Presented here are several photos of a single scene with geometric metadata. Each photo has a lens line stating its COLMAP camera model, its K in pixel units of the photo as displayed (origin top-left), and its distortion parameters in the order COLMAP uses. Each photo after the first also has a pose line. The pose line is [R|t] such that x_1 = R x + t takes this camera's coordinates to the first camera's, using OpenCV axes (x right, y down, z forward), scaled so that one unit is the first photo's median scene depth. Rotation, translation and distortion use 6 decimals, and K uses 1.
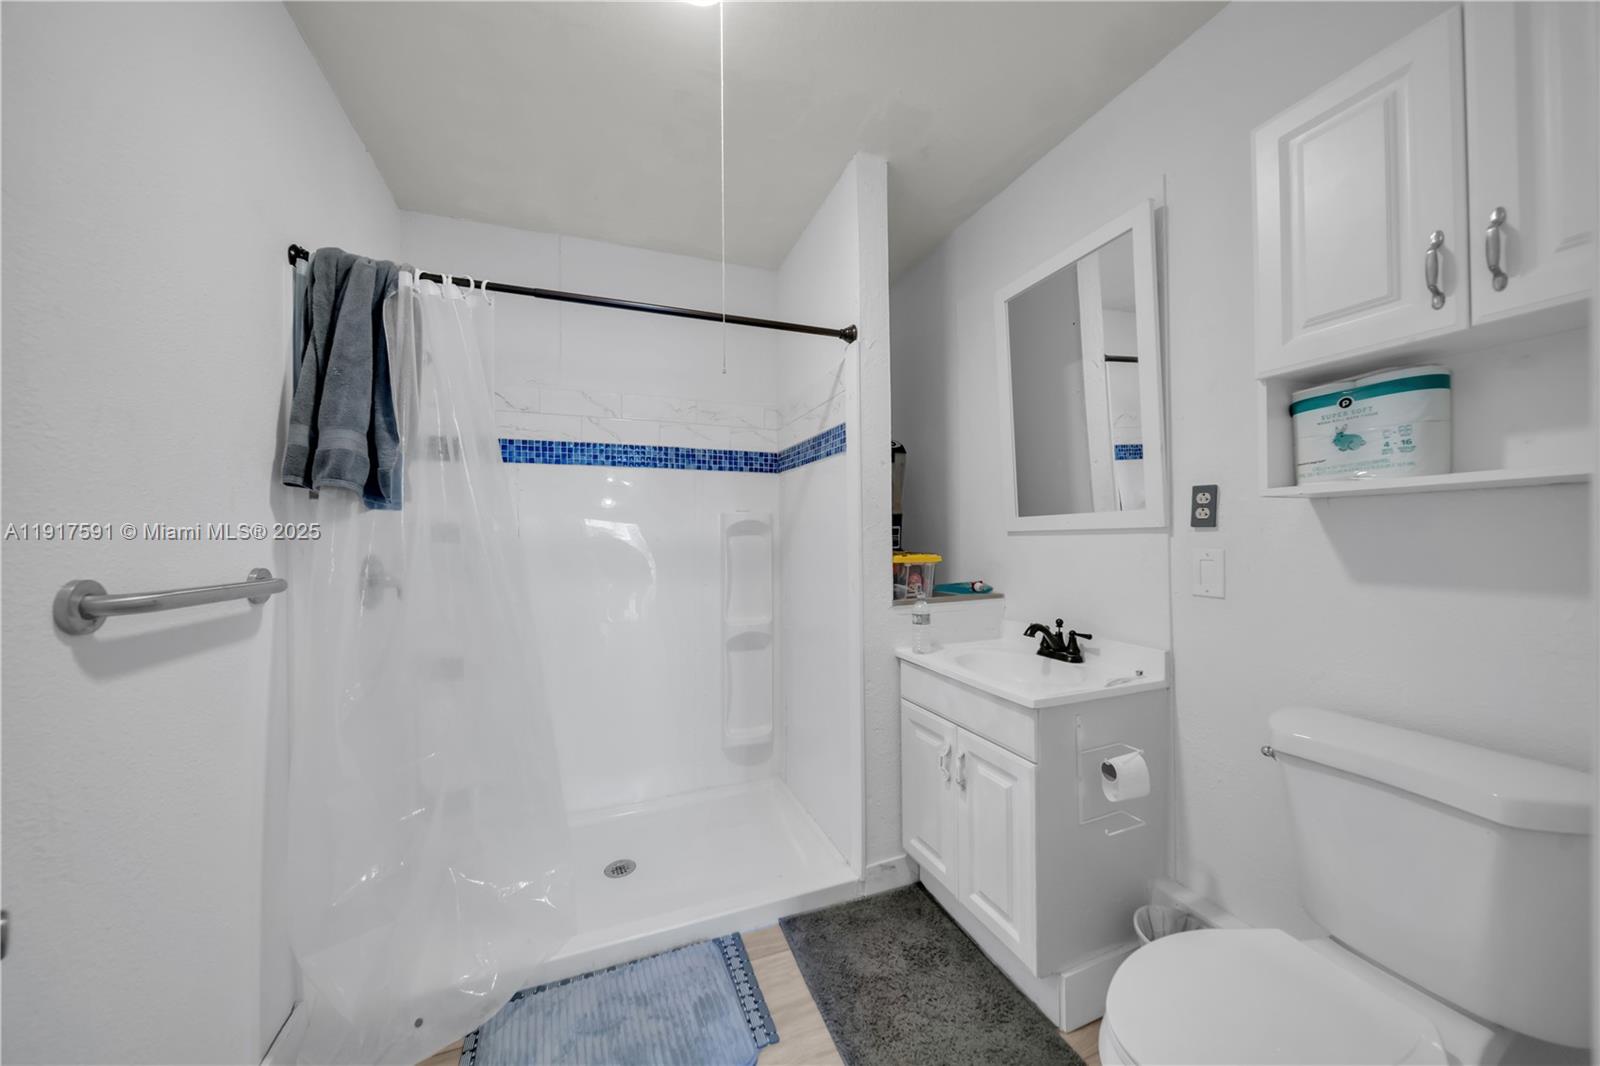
lens RADIAL K [[552.5, 0, 800.6], [0, 552.5, 533.0], [0, 0, 1]] dist [0.000893, -0.001457]
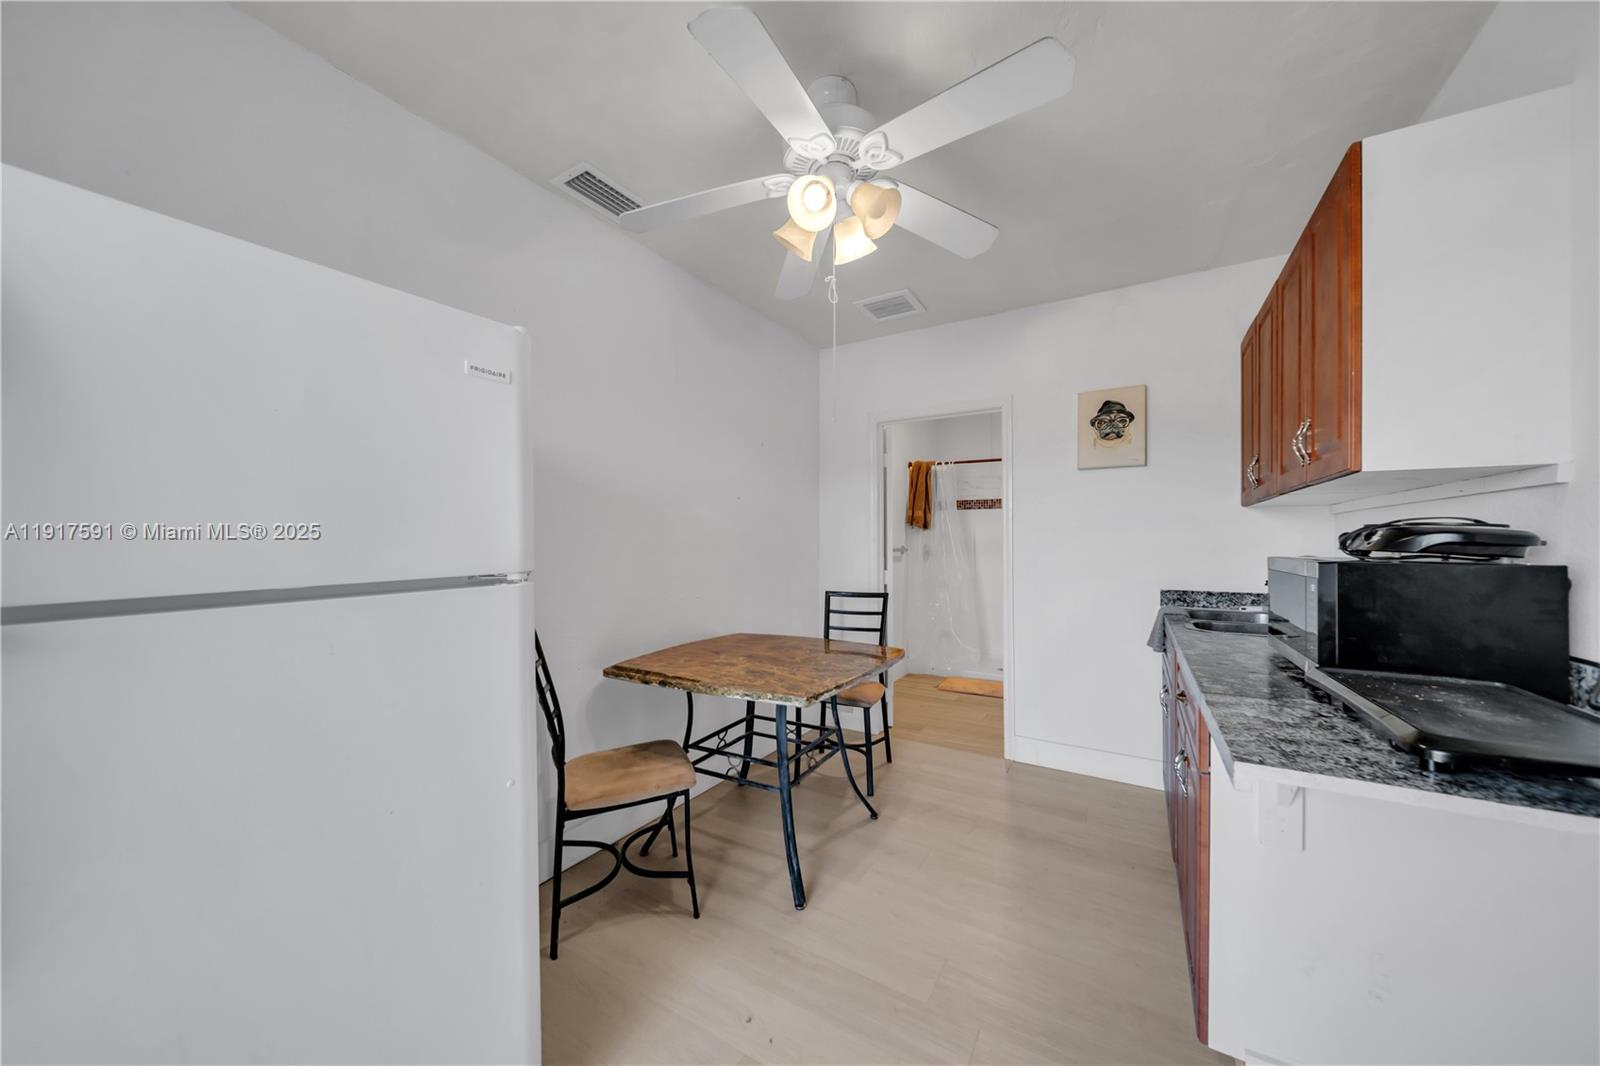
lens RADIAL K [[552.5, 0, 803.3], [0, 552.5, 541.2], [0, 0, 1]] dist [0.000893, -0.001457]
pose [[0.613287, 0.020274, -0.789600, 1.533638], [-0.007559, 0.999775, 0.019800, -0.038165], [0.789824, -0.006174, 0.613303, -1.779740]]
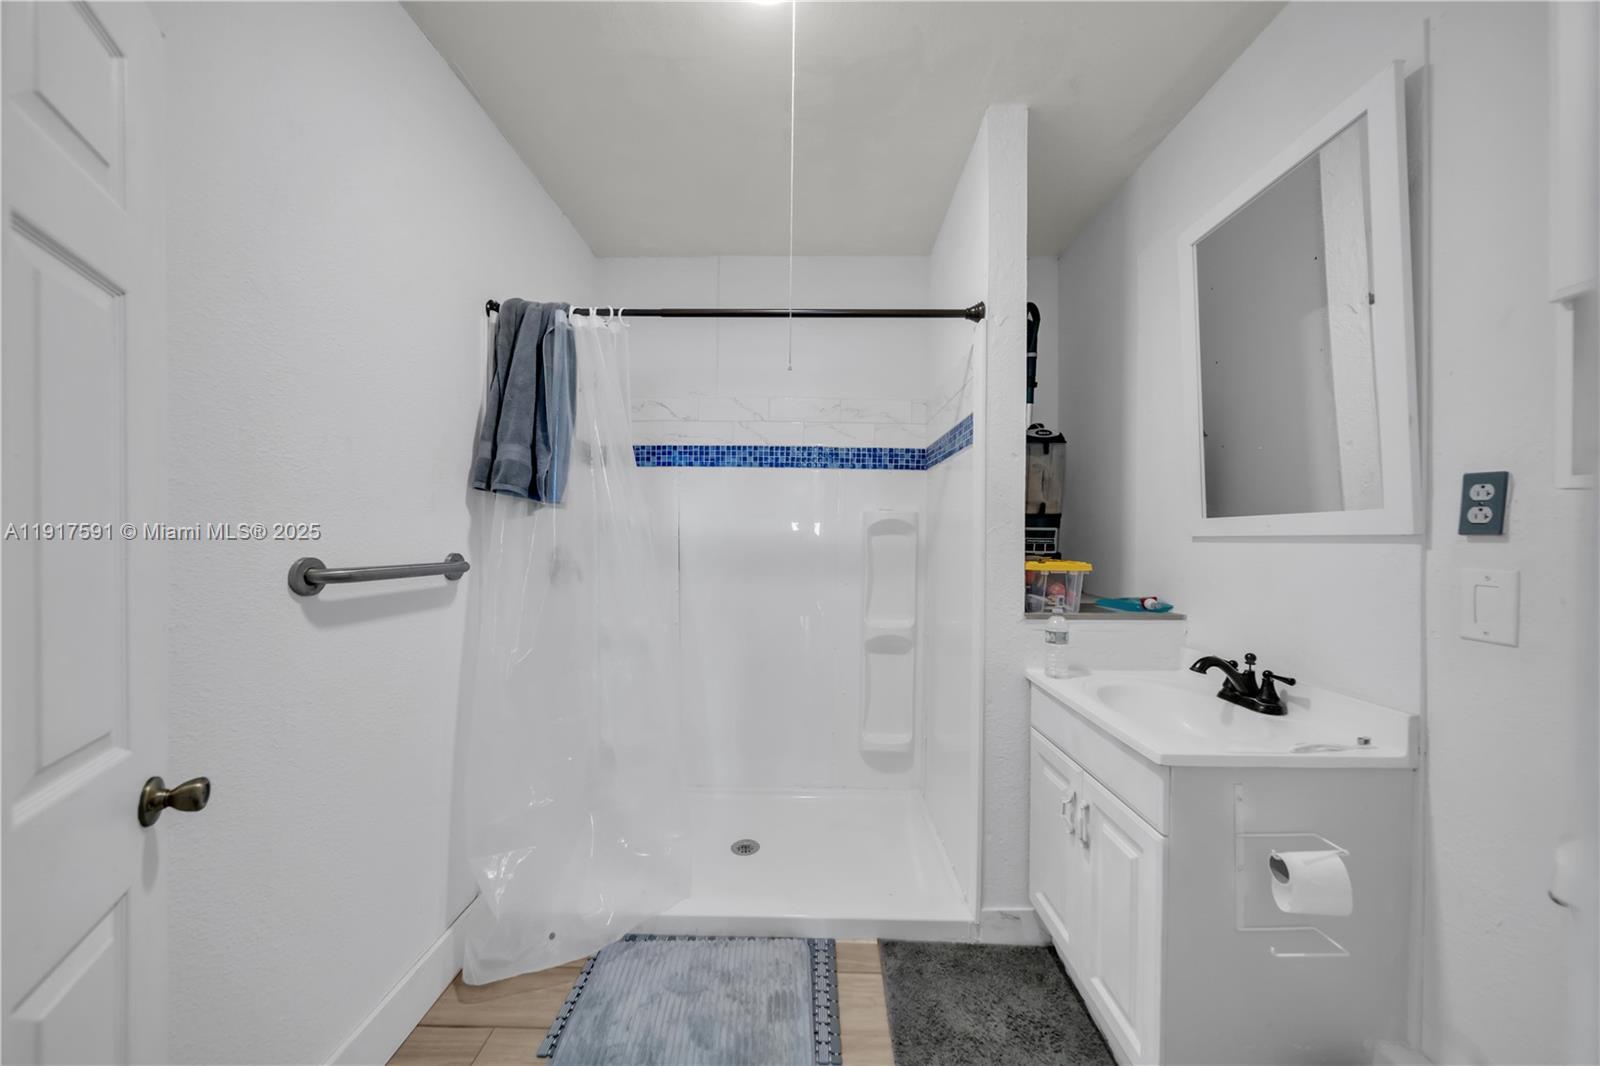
lens RADIAL K [[552.5, 0, 799.6], [0, 552.5, 533.1], [0, 0, 1]] dist [0.000893, -0.001457]
pose [[0.926230, 0.018260, -0.376516, 0.213420], [-0.017074, 0.999833, 0.006488, -0.004405], [0.376572, 0.000419, 0.926387, 0.078955]]
